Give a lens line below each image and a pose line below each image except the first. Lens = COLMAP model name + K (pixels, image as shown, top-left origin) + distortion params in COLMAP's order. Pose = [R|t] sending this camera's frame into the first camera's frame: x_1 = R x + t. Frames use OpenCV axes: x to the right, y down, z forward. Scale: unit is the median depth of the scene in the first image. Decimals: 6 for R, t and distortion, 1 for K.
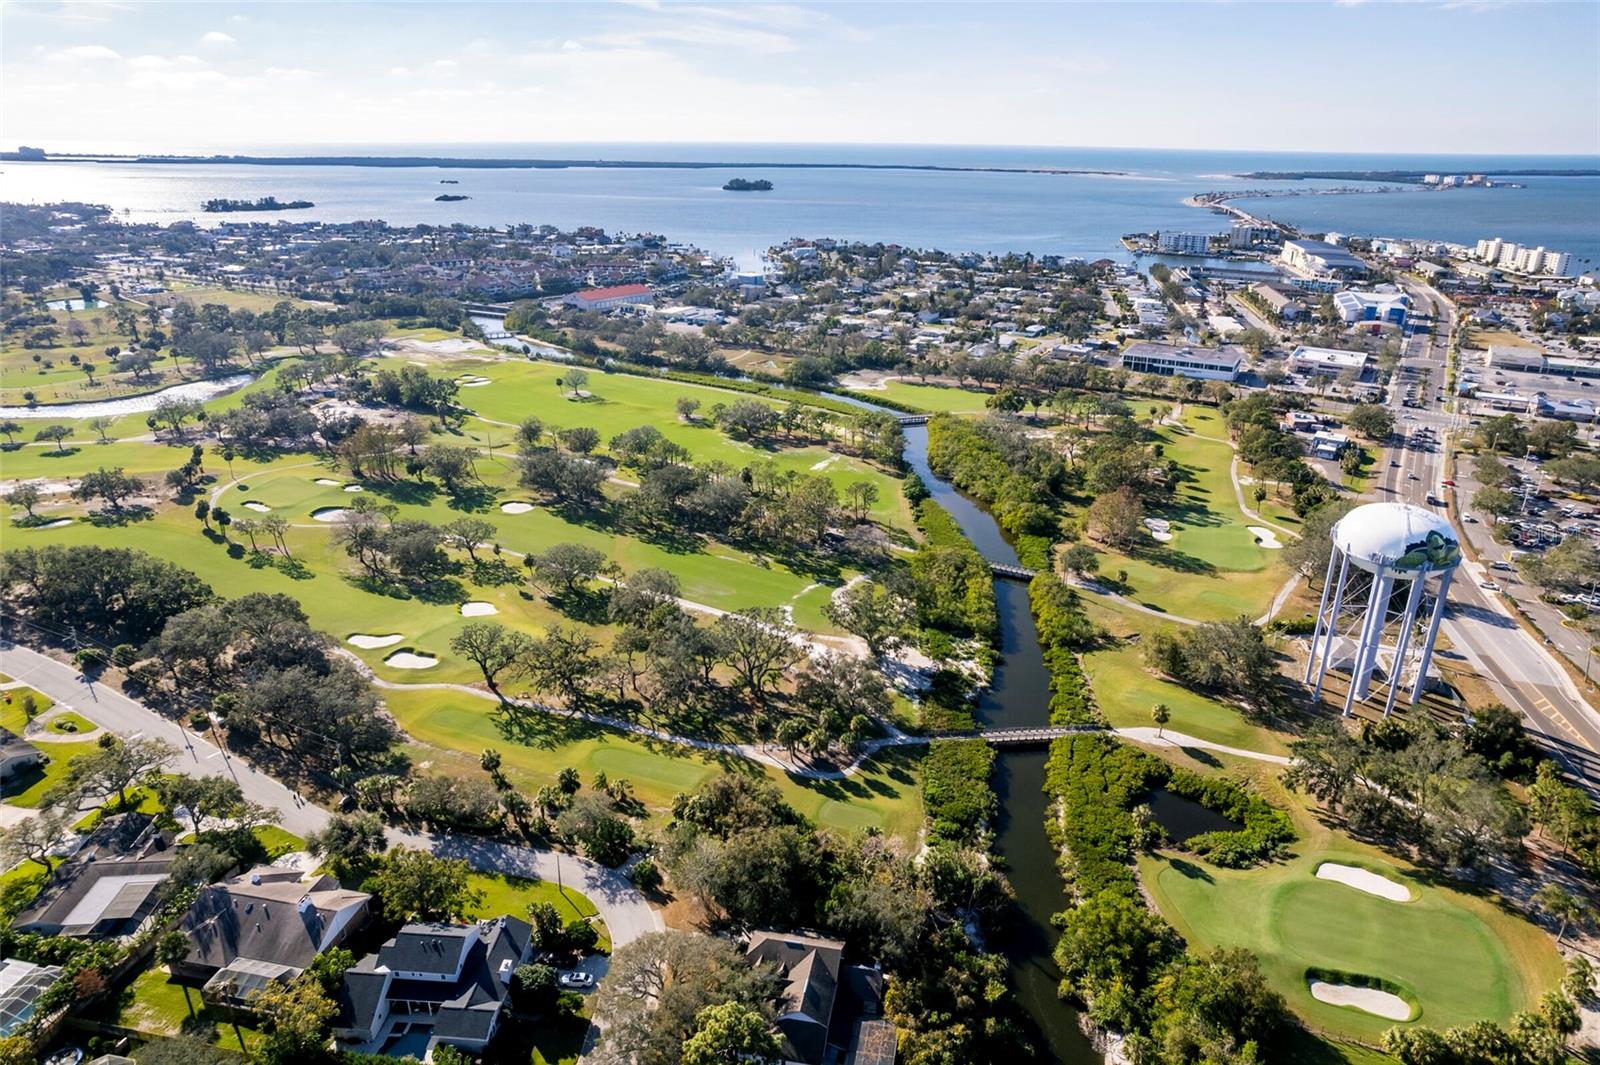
lens RADIAL K [[1017.6, 0, 810.7], [0, 1017.6, 528.0], [0, 0, 1]] dist [-0.089170, 0.081001]
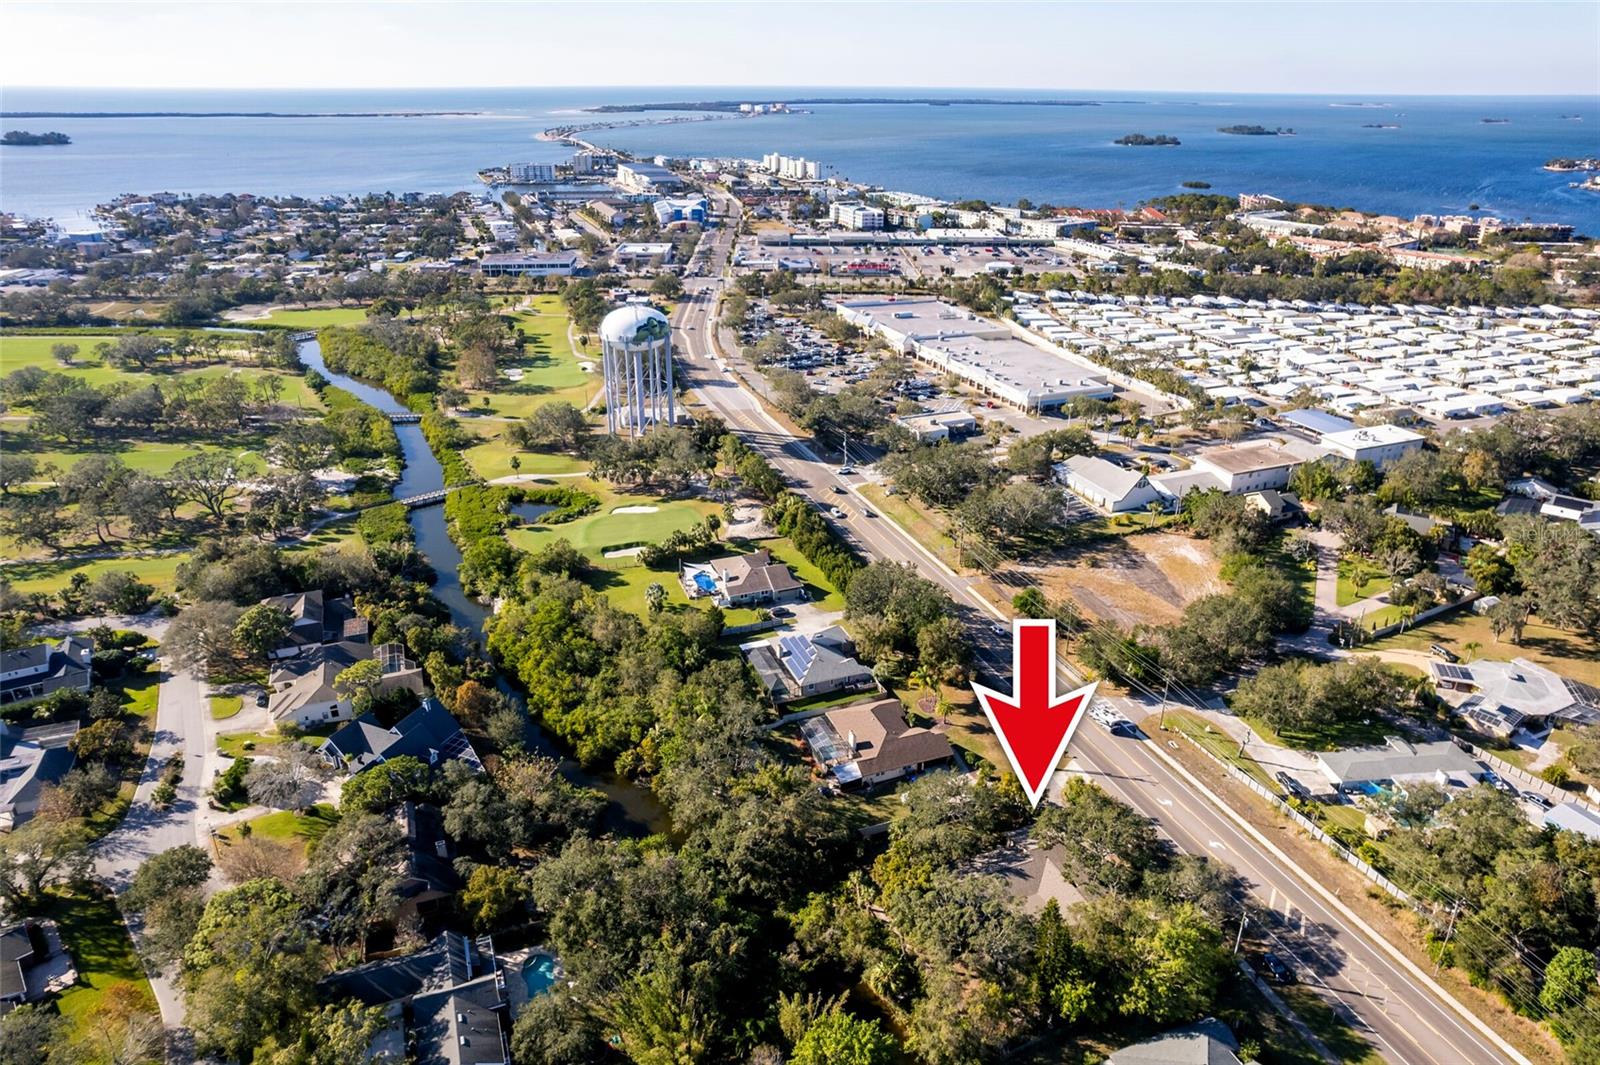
lens RADIAL K [[1017.6, 0, 810.7], [0, 1017.6, 528.0], [0, 0, 1]] dist [-0.089170, 0.081001]
pose [[0.837152, -0.224798, 0.498640, -0.022618], [0.197868, 0.974363, 0.107070, 0.074356], [-0.509925, 0.009031, 0.860171, -0.198138]]
